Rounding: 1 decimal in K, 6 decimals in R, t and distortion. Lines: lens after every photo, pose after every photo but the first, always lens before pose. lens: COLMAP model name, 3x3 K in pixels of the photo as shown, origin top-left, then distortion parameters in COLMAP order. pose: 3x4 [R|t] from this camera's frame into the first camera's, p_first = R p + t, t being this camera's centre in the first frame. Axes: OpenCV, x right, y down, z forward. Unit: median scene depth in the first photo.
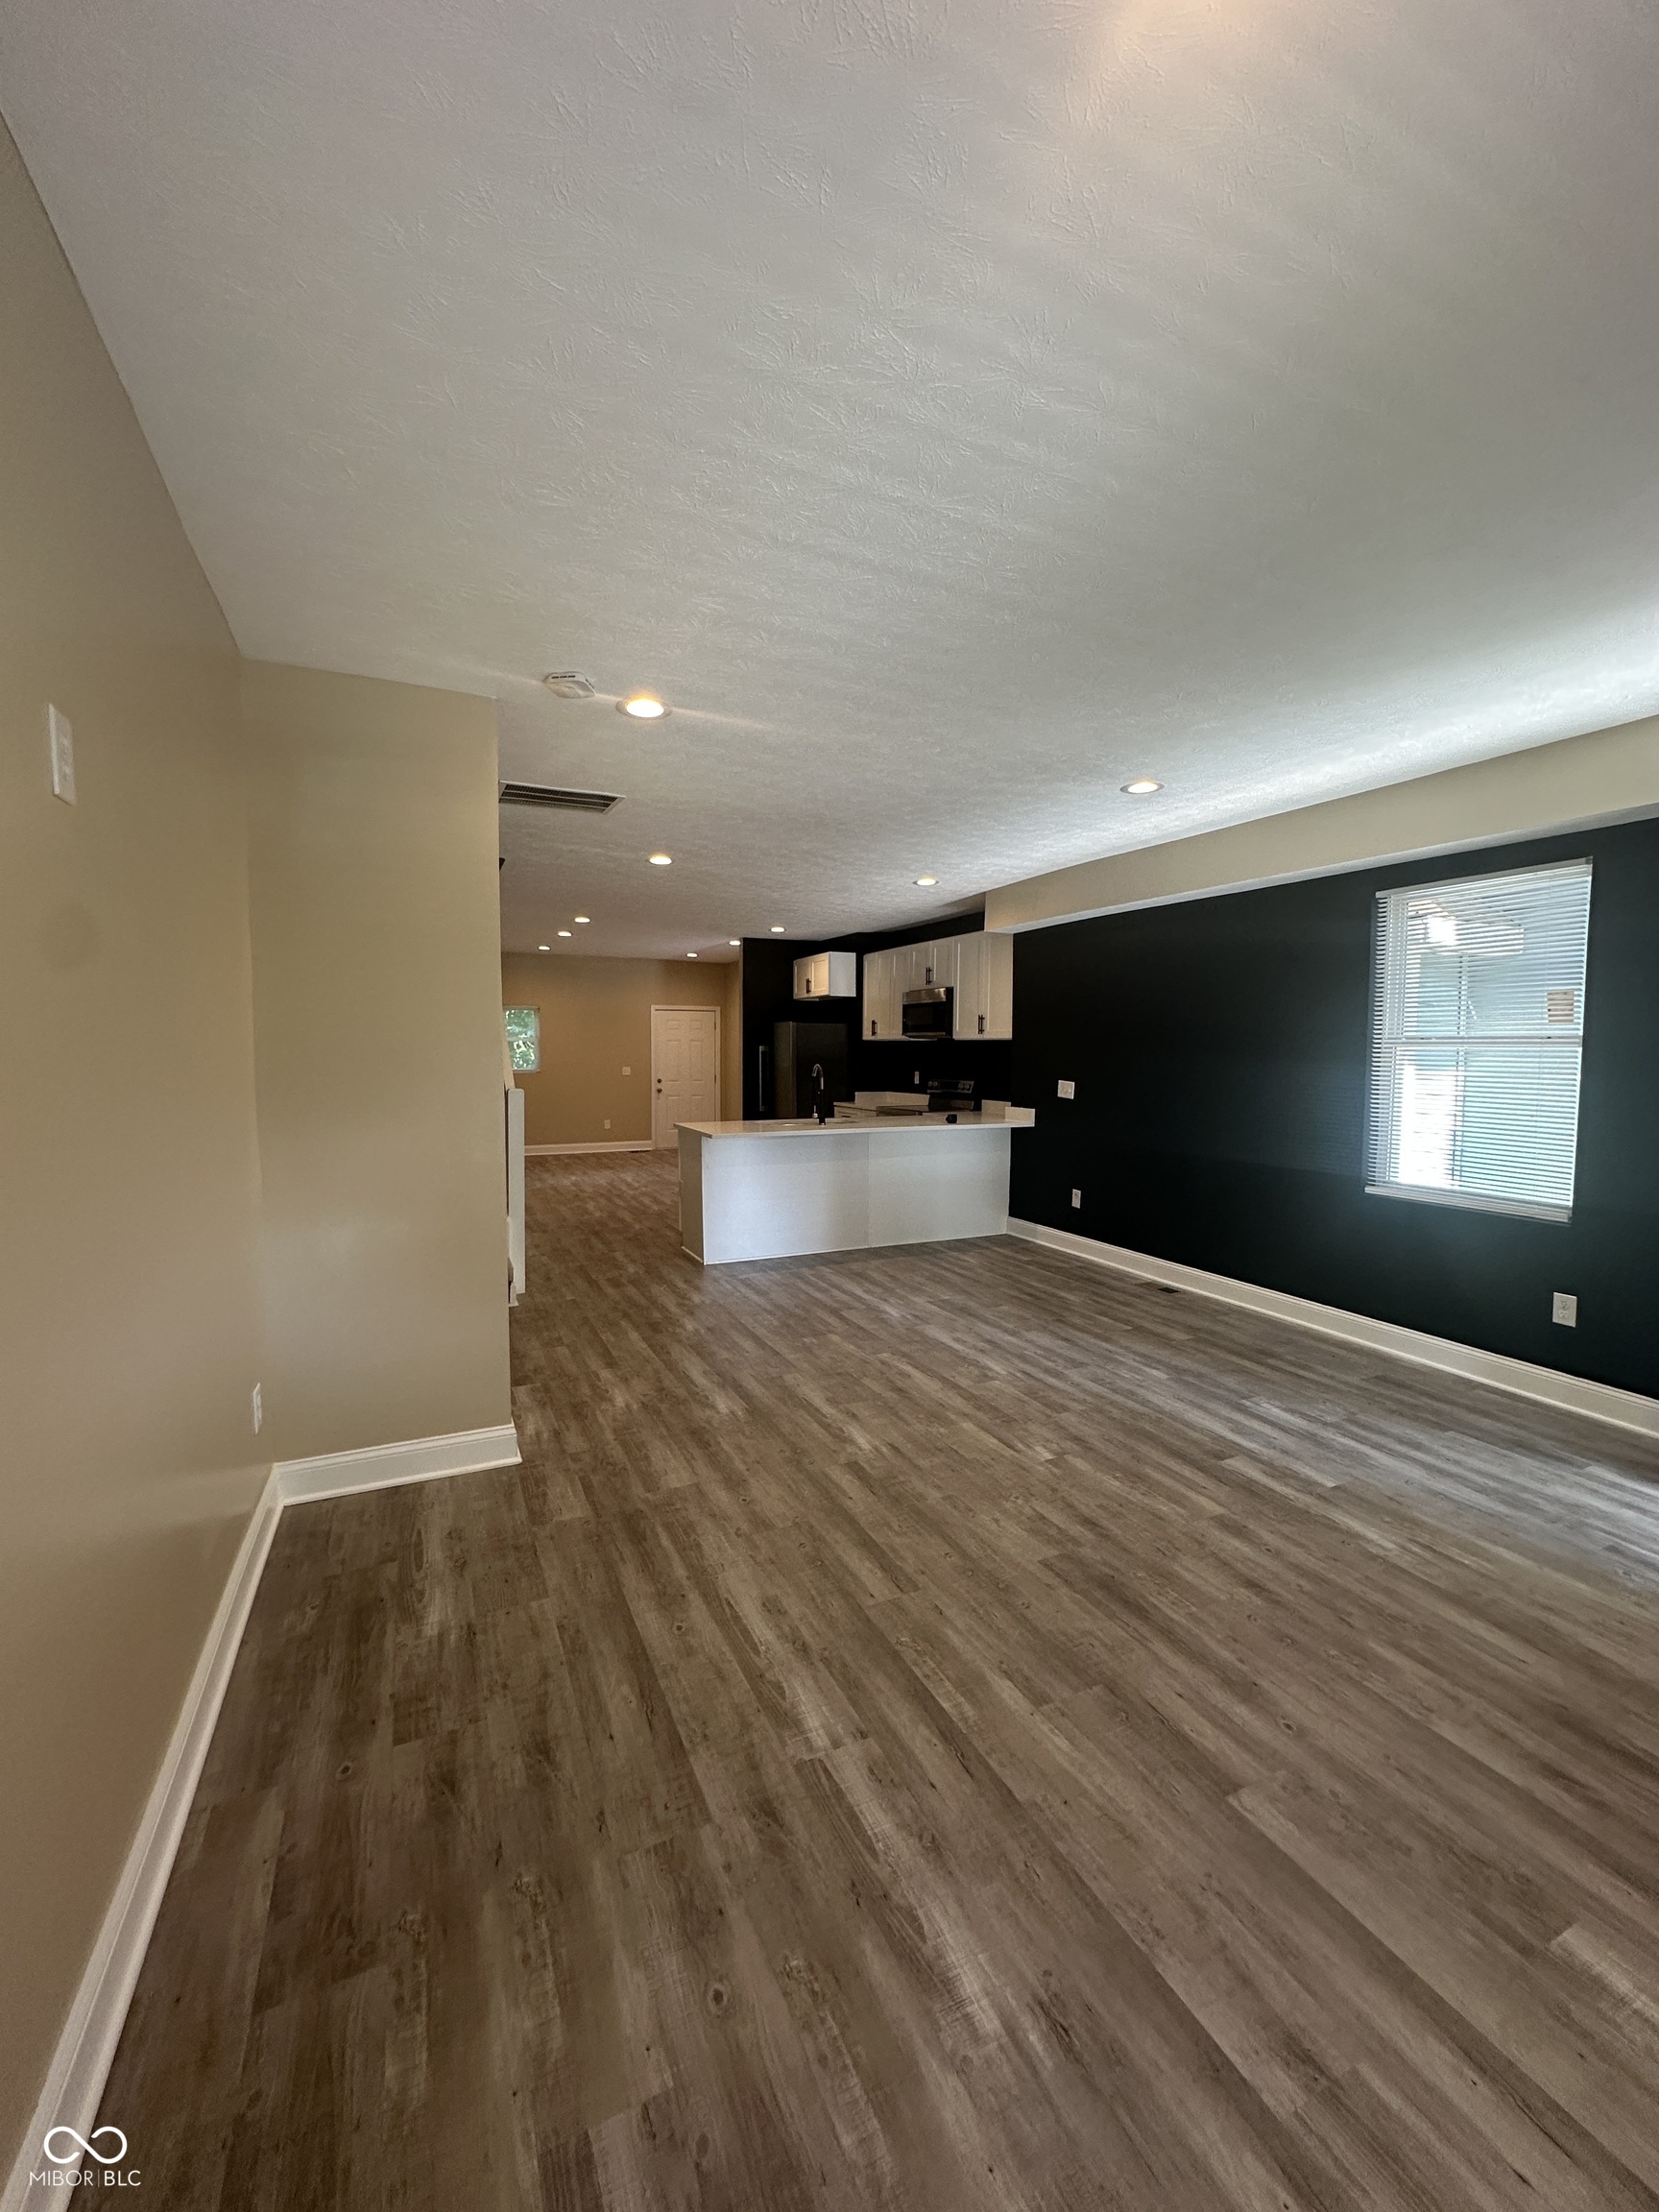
lens RADIAL K [[879.1, 0, 829.4], [0, 879.1, 1109.2], [0, 0, 1]] dist [-0.000717, 0.000258]
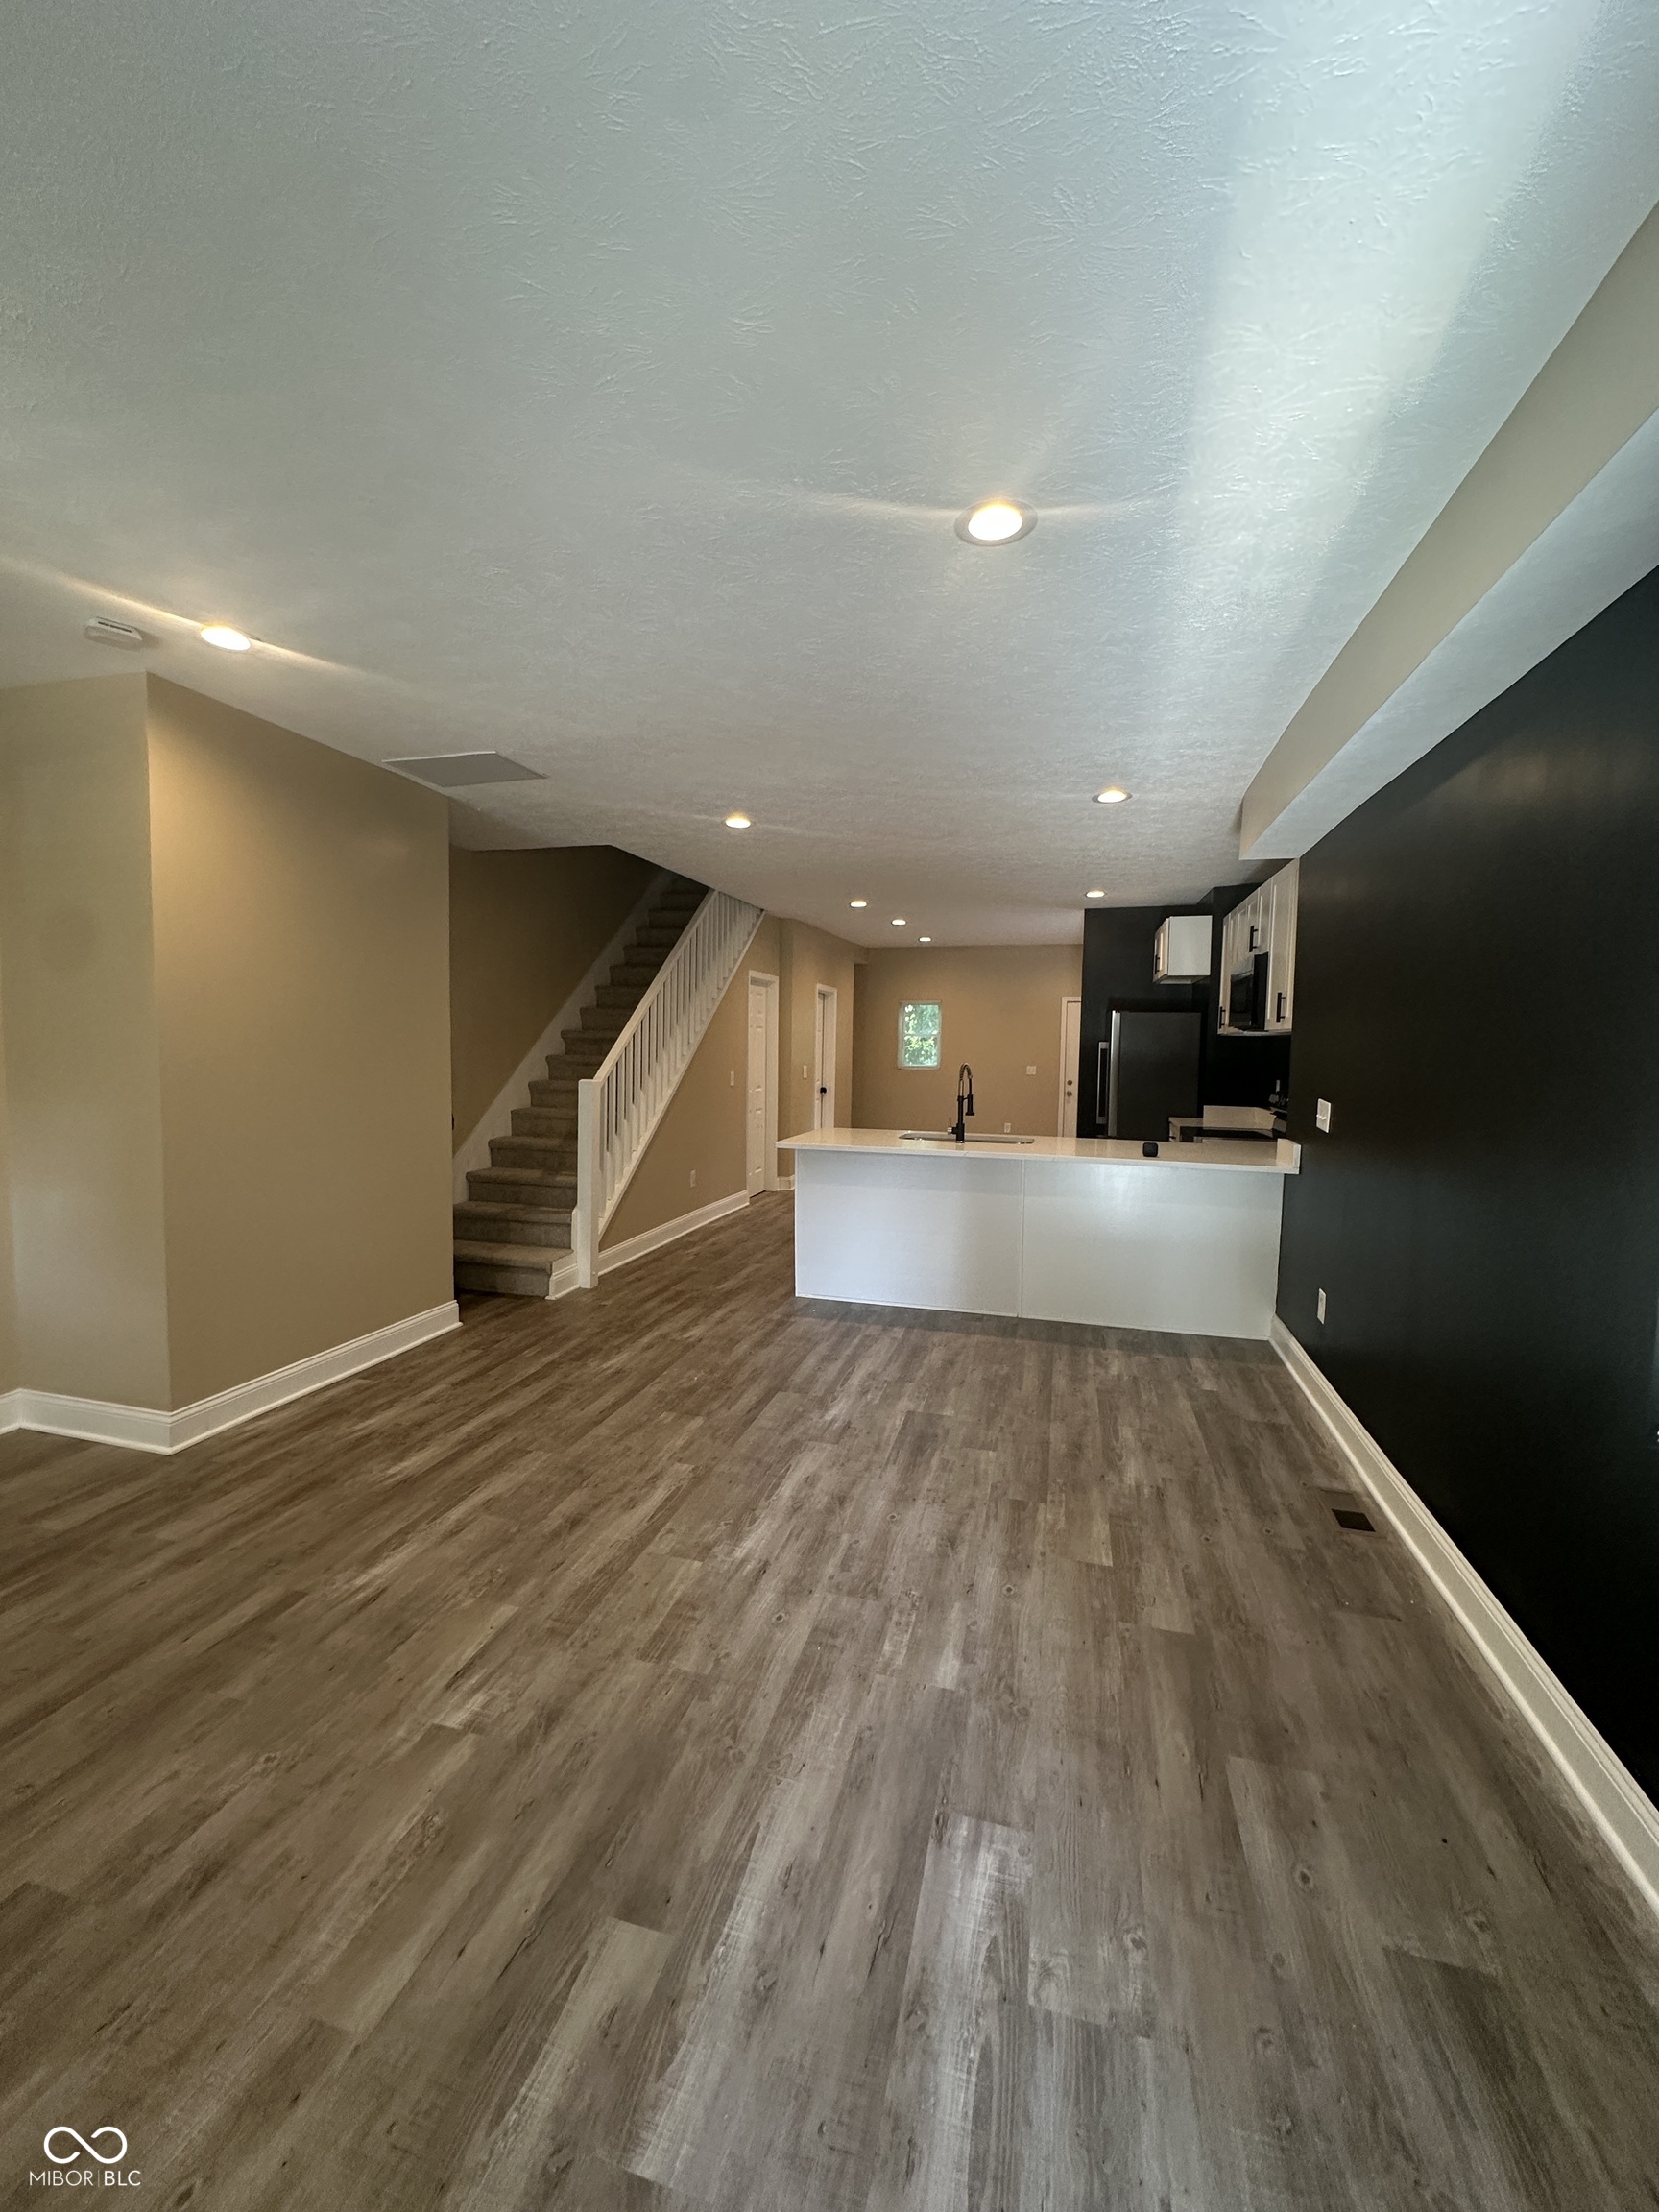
lens RADIAL K [[879.1, 0, 832.8], [0, 879.1, 1112.6], [0, 0, 1]] dist [-0.000717, 0.000258]
pose [[0.759235, 0.056287, -0.648378, 0.603603], [-0.054286, 0.998258, 0.023094, -0.030283], [0.648548, 0.017664, 0.760969, 0.533378]]
